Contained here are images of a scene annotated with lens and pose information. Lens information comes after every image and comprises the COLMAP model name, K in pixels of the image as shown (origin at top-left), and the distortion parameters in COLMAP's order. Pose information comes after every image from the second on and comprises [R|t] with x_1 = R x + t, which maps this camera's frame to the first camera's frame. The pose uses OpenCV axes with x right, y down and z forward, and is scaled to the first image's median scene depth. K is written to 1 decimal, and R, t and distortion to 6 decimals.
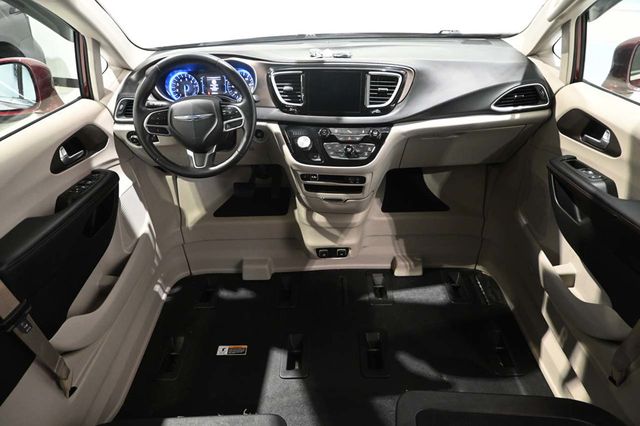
lens RADIAL K [[441.3, 0, 319.4], [0, 441.3, 215.1], [0, 0, 1]] dist [0.001112, 0.000756]
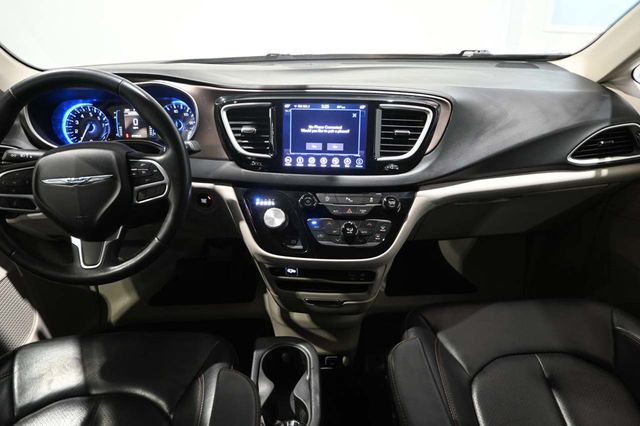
lens RADIAL K [[441.3, 0, 317.9], [0, 441.3, 216.1], [0, 0, 1]] dist [0.001112, 0.000756]
pose [[0.998778, -0.006853, 0.048946, -0.005220], [0.010293, 0.997468, -0.070373, -0.121448], [-0.048340, 0.070791, 0.996319, 0.386610]]
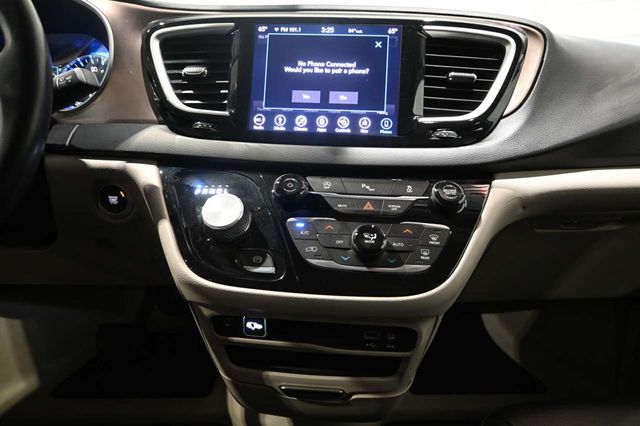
lens RADIAL K [[441.3, 0, 316.8], [0, 441.3, 213.1], [0, 0, 1]] dist [0.001112, 0.000756]
pose [[0.998257, 0.037244, 0.045791, 0.015940], [-0.022438, 0.957000, -0.289218, -0.074161], [-0.054594, 0.287686, 0.956167, 0.682667]]
